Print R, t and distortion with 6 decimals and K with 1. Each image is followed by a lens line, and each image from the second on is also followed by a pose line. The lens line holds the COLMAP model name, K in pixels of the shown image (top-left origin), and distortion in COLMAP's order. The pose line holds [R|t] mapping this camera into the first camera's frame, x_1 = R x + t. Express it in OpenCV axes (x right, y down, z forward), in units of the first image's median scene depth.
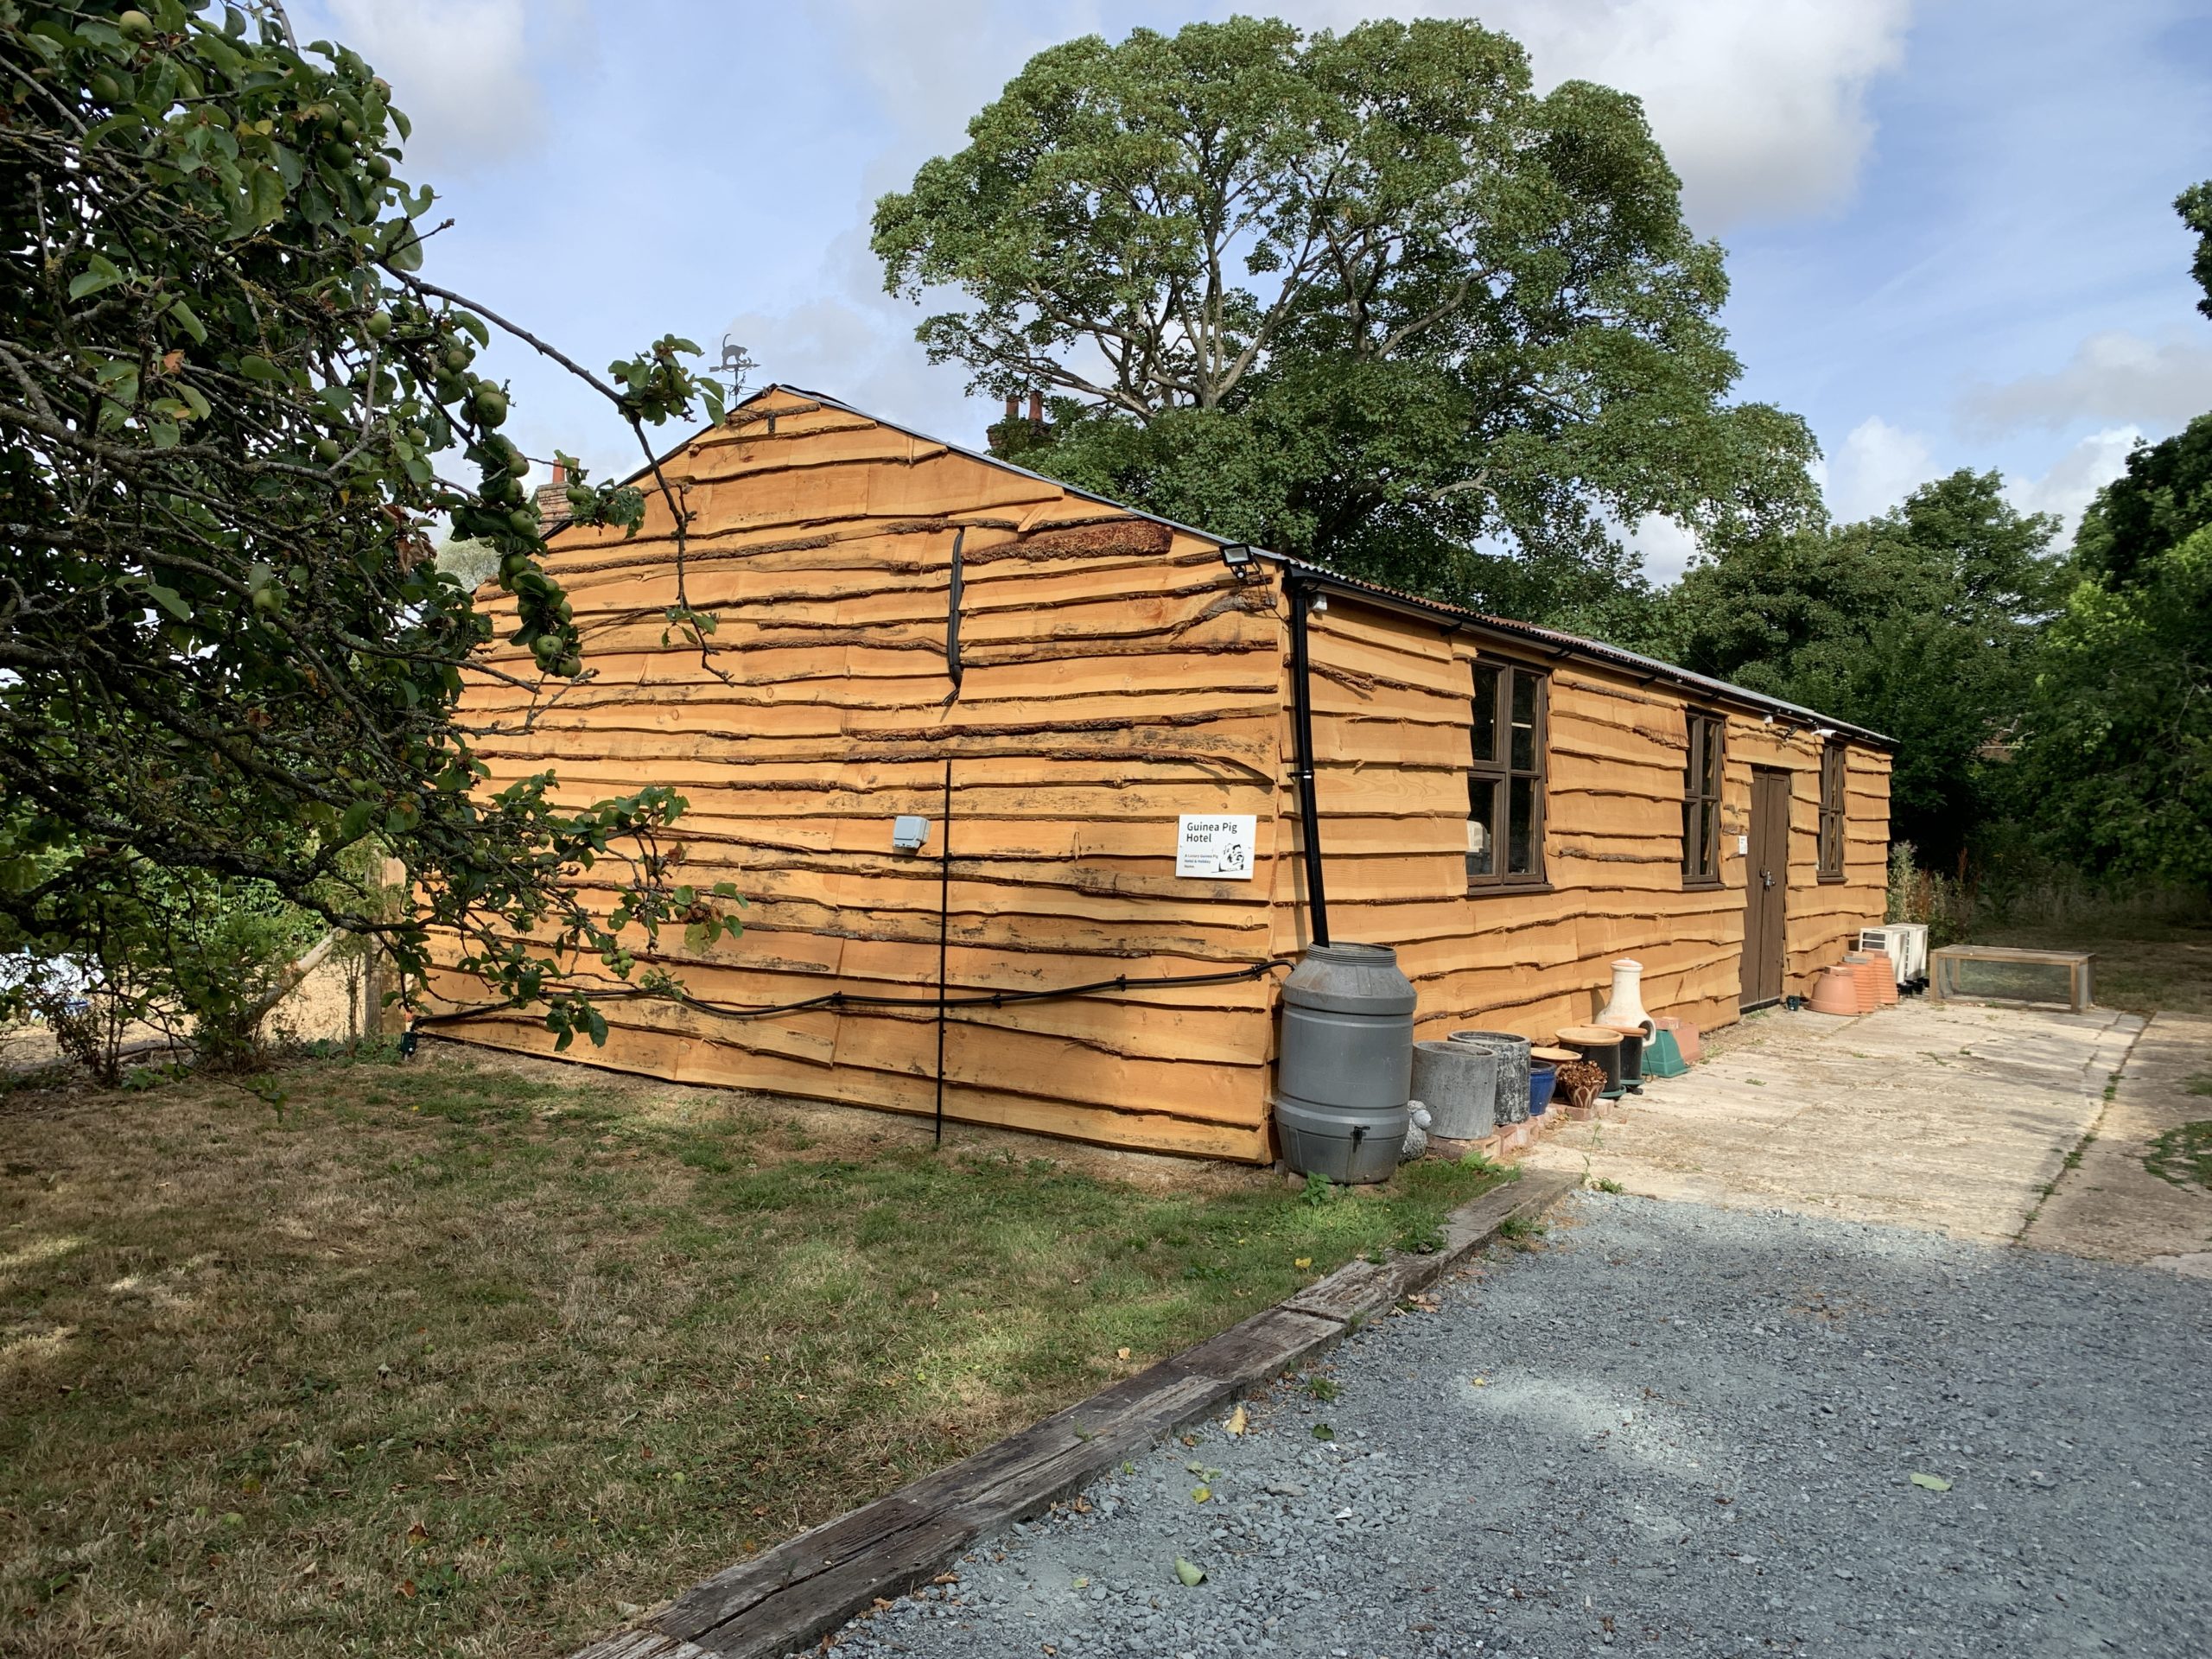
lens RADIAL K [[1678.0, 0, 1107.0], [0, 1678.0, 832.4], [0, 0, 1]] dist [-0.008019, -0.002879]
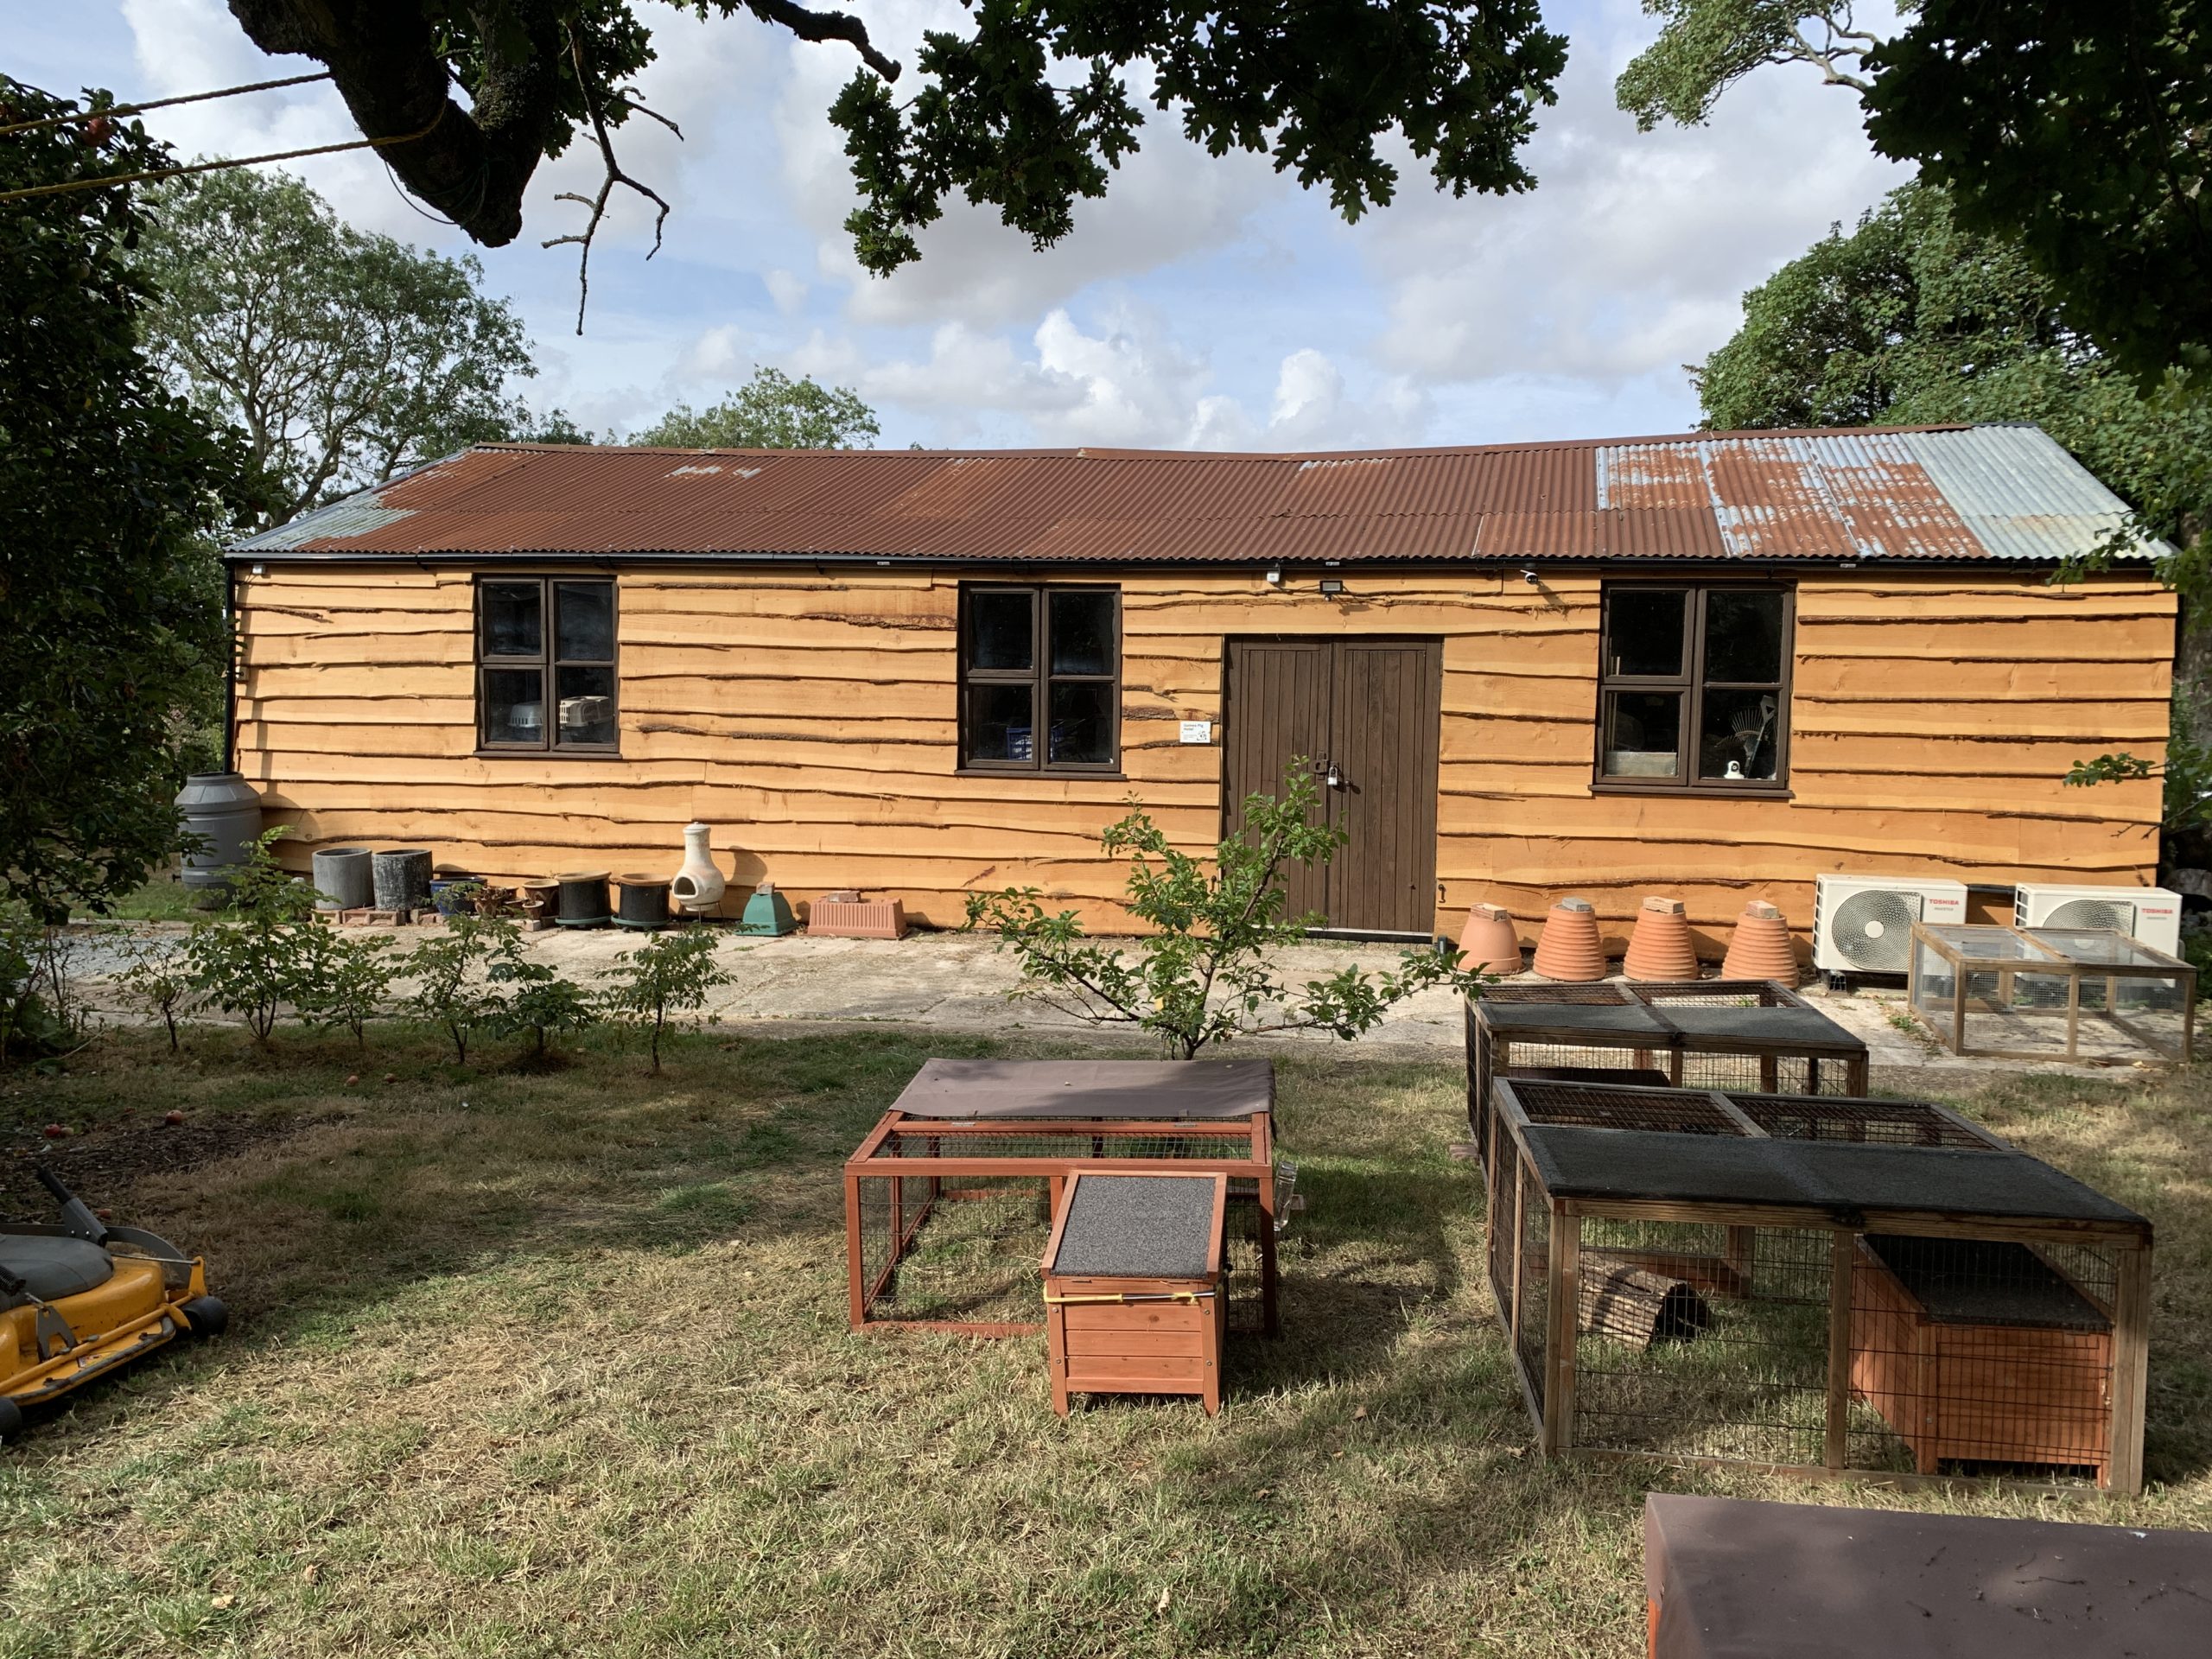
lens RADIAL K [[1678.0, 0, 1106.4], [0, 1678.0, 827.7], [0, 0, 1]] dist [-0.008019, -0.002879]
pose [[0.432690, 0.051385, -0.900077, 1.494575], [-0.012373, 0.998619, 0.051063, 0.017593], [0.901458, -0.010958, 0.432728, 0.782402]]
